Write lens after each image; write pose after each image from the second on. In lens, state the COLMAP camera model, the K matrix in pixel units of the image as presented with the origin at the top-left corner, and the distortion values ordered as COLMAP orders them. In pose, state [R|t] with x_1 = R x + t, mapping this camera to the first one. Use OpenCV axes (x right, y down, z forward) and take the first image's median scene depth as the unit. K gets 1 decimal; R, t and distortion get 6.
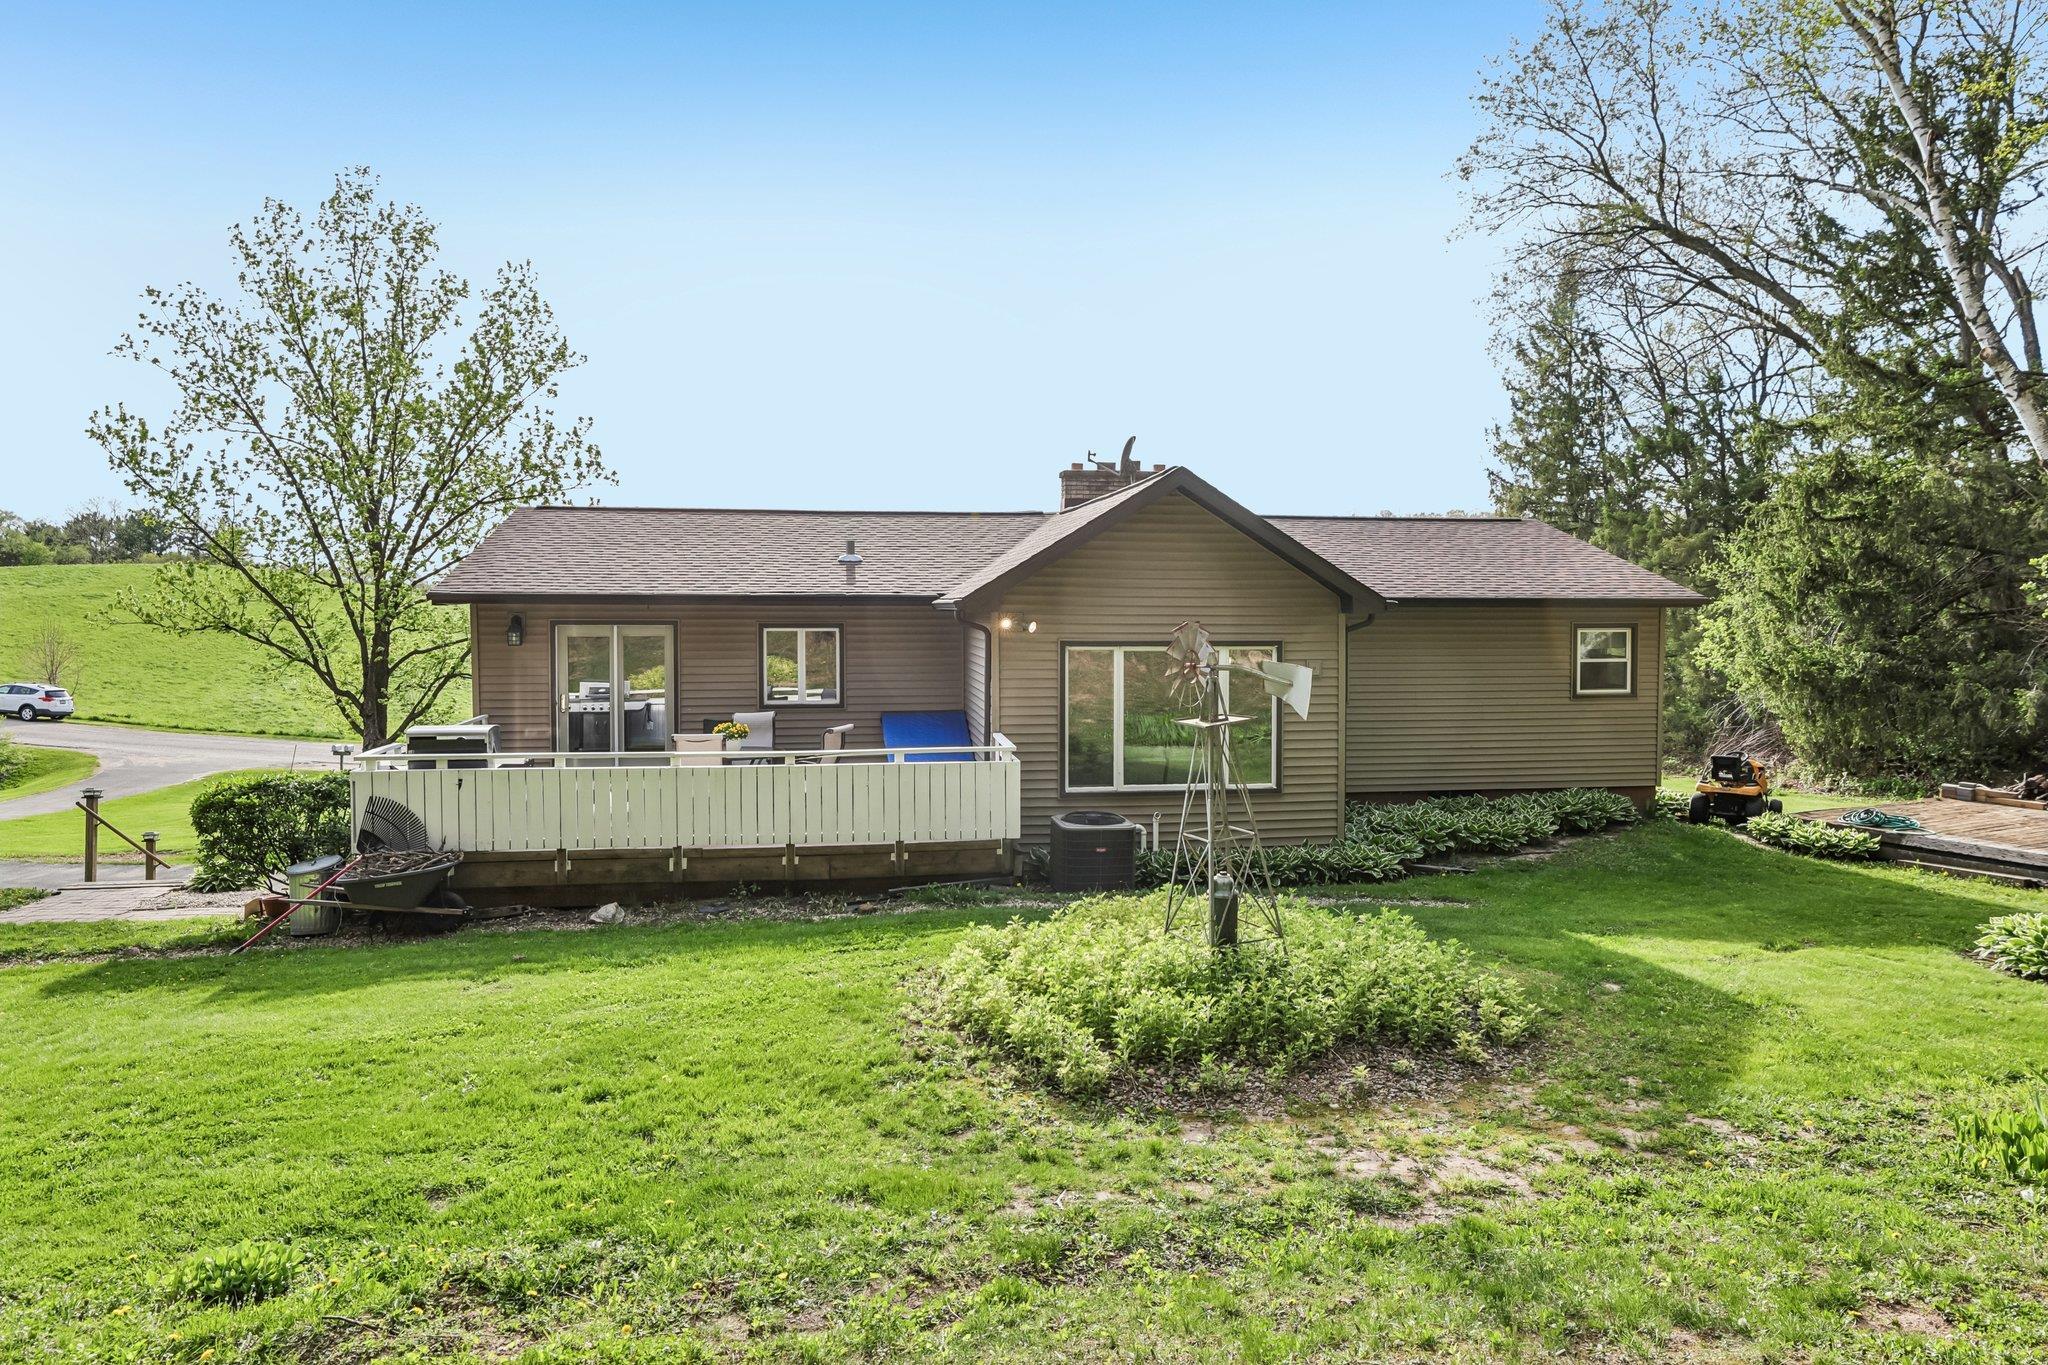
lens RADIAL K [[1304.1, 0, 1024.0], [0, 1304.1, 682.5], [0, 0, 1]] dist [0.040741, 0.000320]
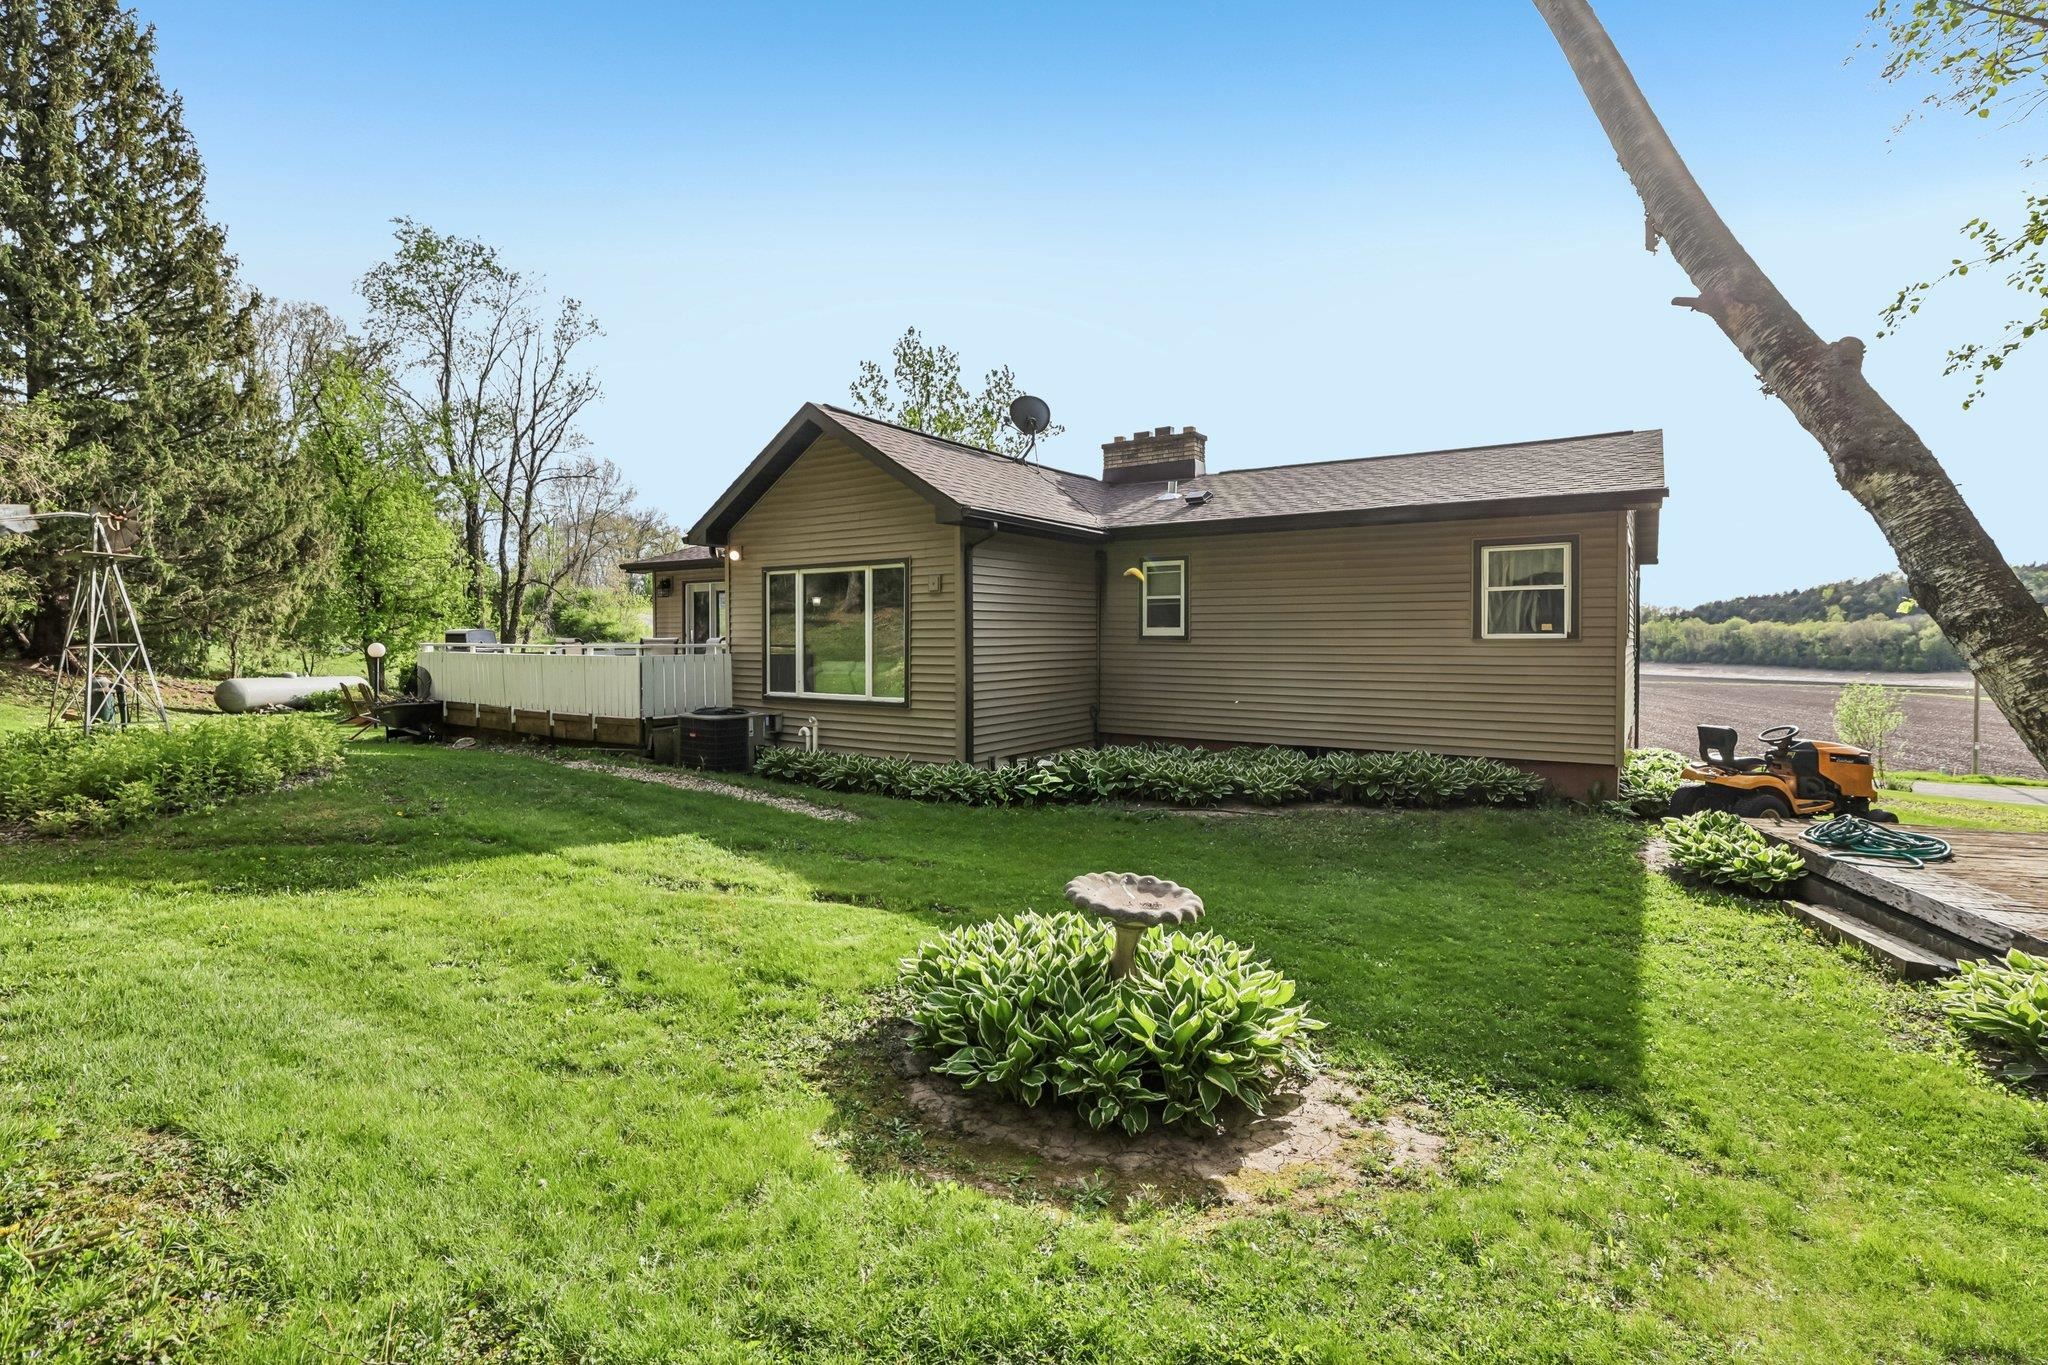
lens RADIAL K [[969.2, 0, 1025.6], [0, 969.2, 649.4], [0, 0, 1]] dist [-0.001341, 0.001014]
pose [[0.706741, 0.006883, -0.707439, 0.811754], [-0.042563, 0.998555, -0.032806, 0.061295], [0.706191, 0.053296, 0.706012, 0.541035]]
